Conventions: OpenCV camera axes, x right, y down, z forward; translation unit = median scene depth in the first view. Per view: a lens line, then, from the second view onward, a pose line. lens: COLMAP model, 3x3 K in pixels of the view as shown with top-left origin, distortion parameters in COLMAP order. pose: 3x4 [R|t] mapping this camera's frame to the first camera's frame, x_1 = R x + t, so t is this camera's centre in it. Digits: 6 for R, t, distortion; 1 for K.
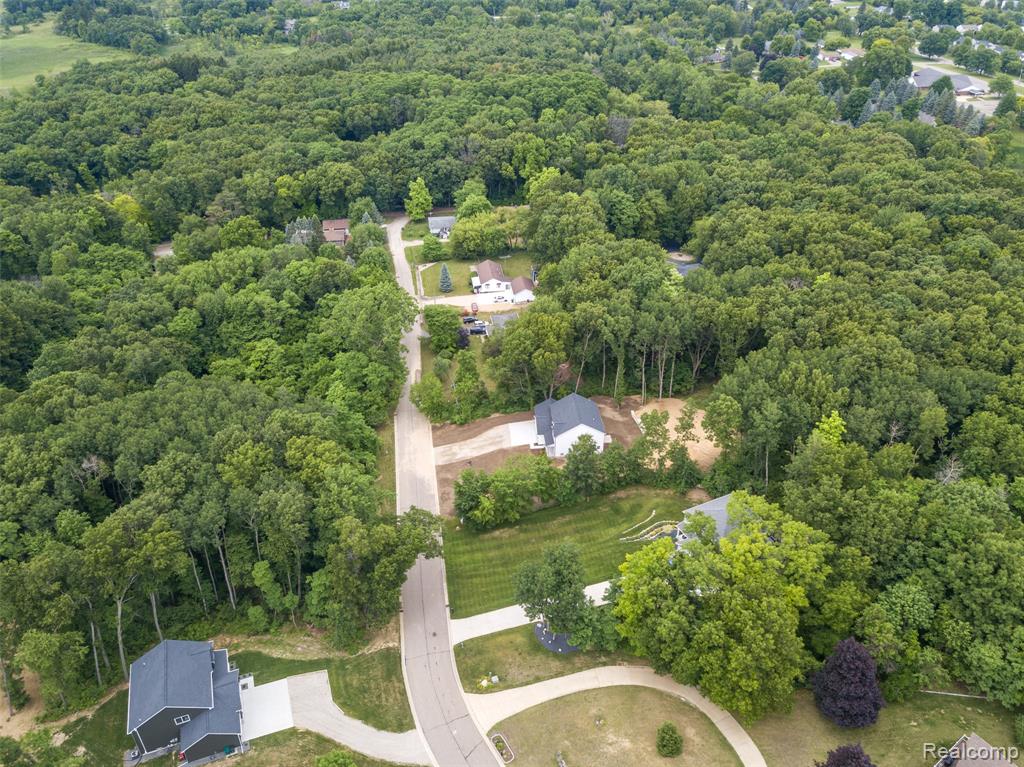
lens RADIAL K [[786.5, 0, 512.0], [0, 786.5, 383.5], [0, 0, 1]] dist [0.007883, 0.009207]
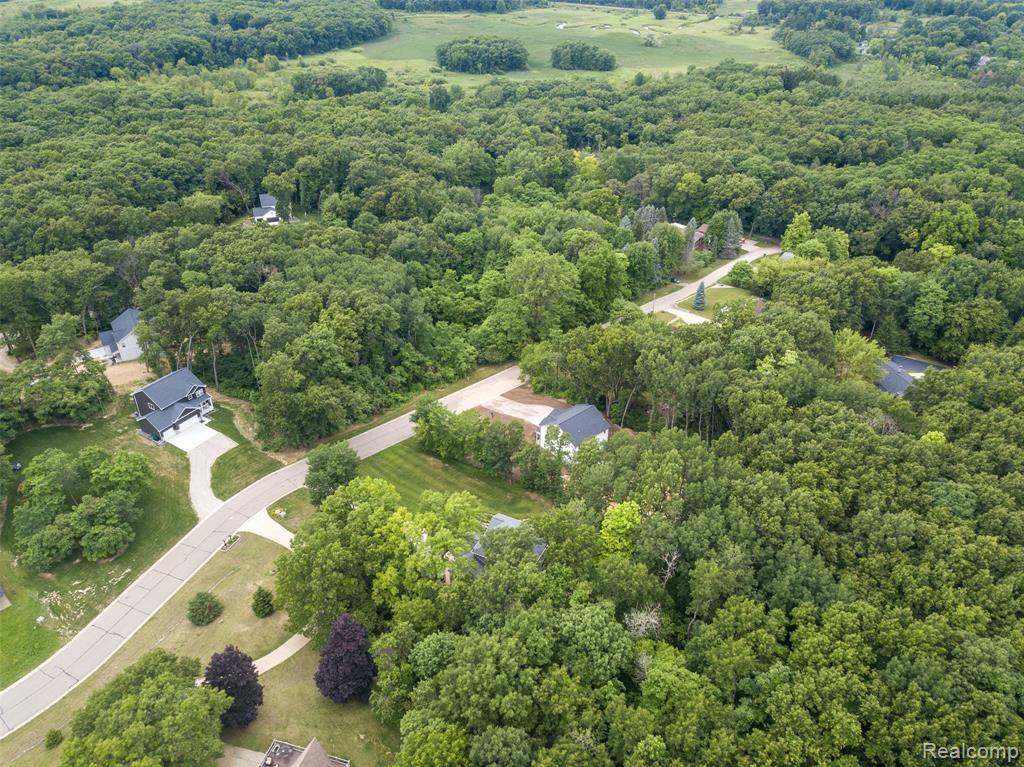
lens RADIAL K [[786.5, 0, 512.0], [0, 786.5, 383.5], [0, 0, 1]] dist [0.007883, 0.009207]
pose [[0.601067, 0.432064, -0.672338, 0.591565], [-0.446228, 0.879356, 0.166174, -0.115870], [0.663022, 0.200135, 0.721351, 0.170564]]
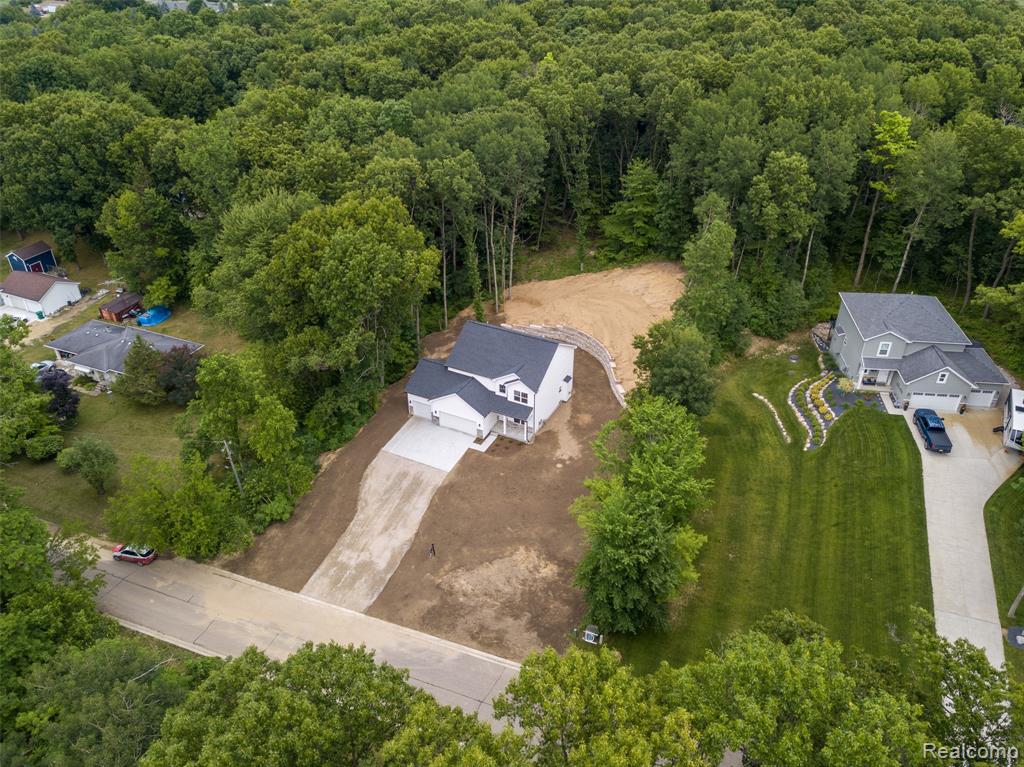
lens RADIAL K [[786.5, 0, 512.0], [0, 786.5, 383.5], [0, 0, 1]] dist [0.007883, 0.009207]
pose [[0.533156, -0.448731, 0.717206, -0.249413], [0.468851, 0.862374, 0.191024, -0.030835], [-0.704218, 0.234417, 0.670168, 0.564145]]
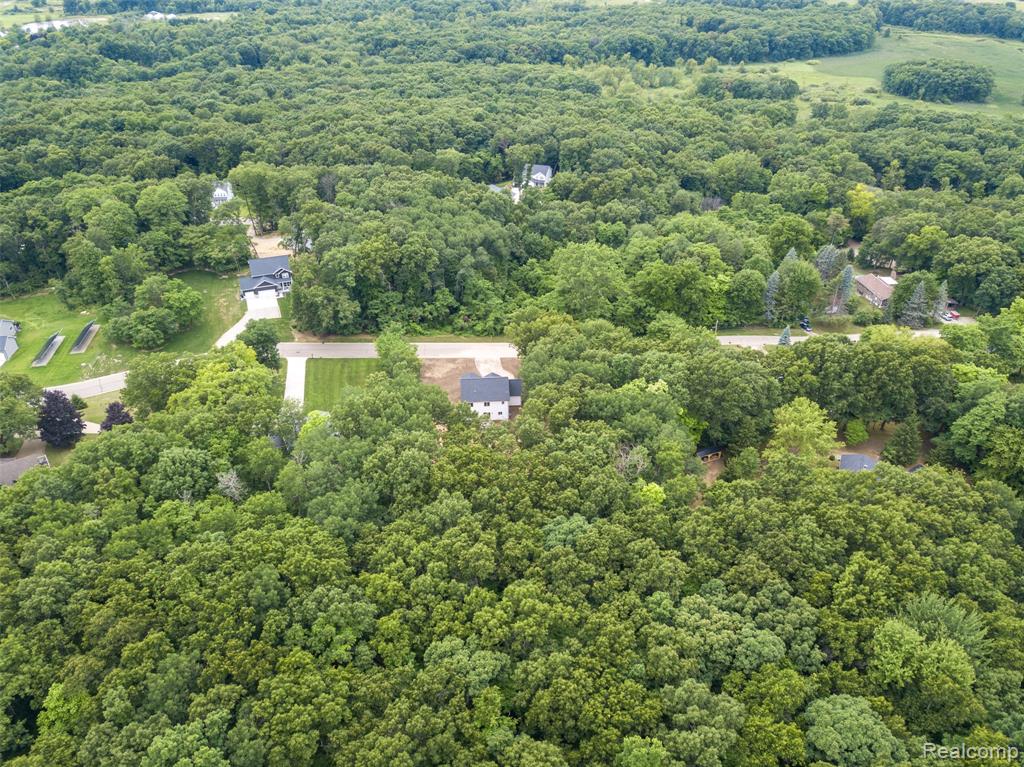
lens RADIAL K [[786.5, 0, 512.0], [0, 786.5, 383.5], [0, 0, 1]] dist [0.007883, 0.009207]
pose [[-0.034354, 0.527150, -0.849078, 0.866265], [-0.546288, 0.701522, 0.457642, -0.417392], [0.836893, 0.479563, 0.263876, 0.635486]]
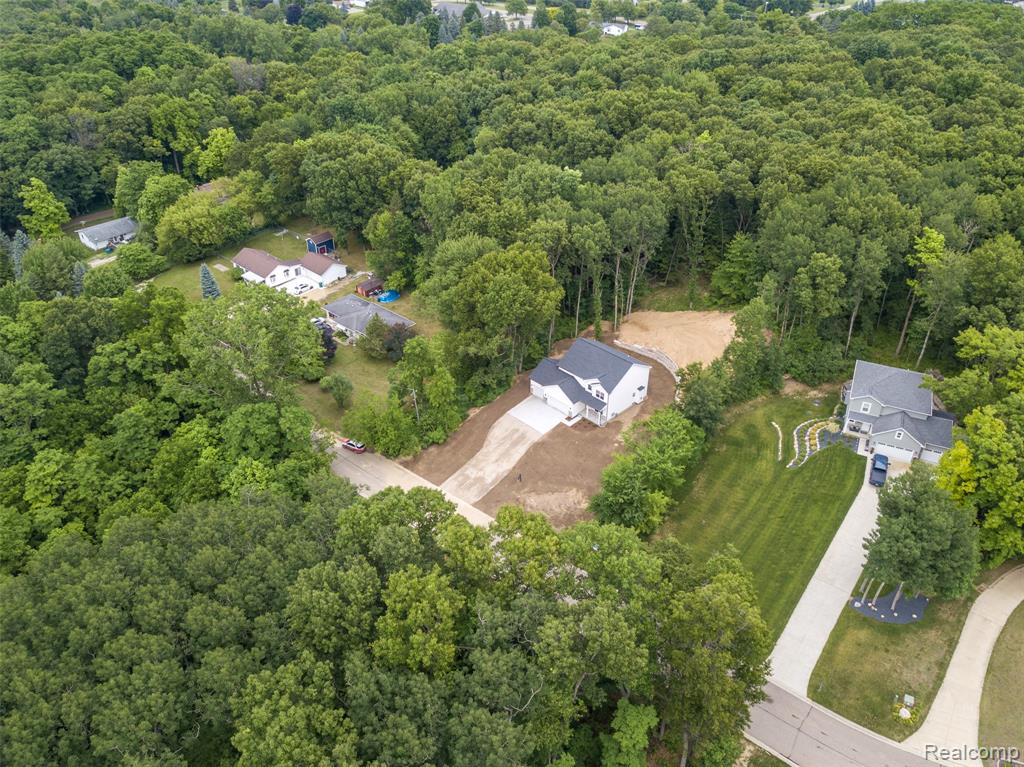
lens RADIAL K [[786.5, 0, 512.0], [0, 786.5, 383.5], [0, 0, 1]] dist [0.007883, 0.009207]
pose [[0.768078, -0.354638, 0.533187, -0.335399], [0.352765, 0.929237, 0.109889, -0.044863], [-0.534428, 0.103686, 0.838830, 0.354779]]
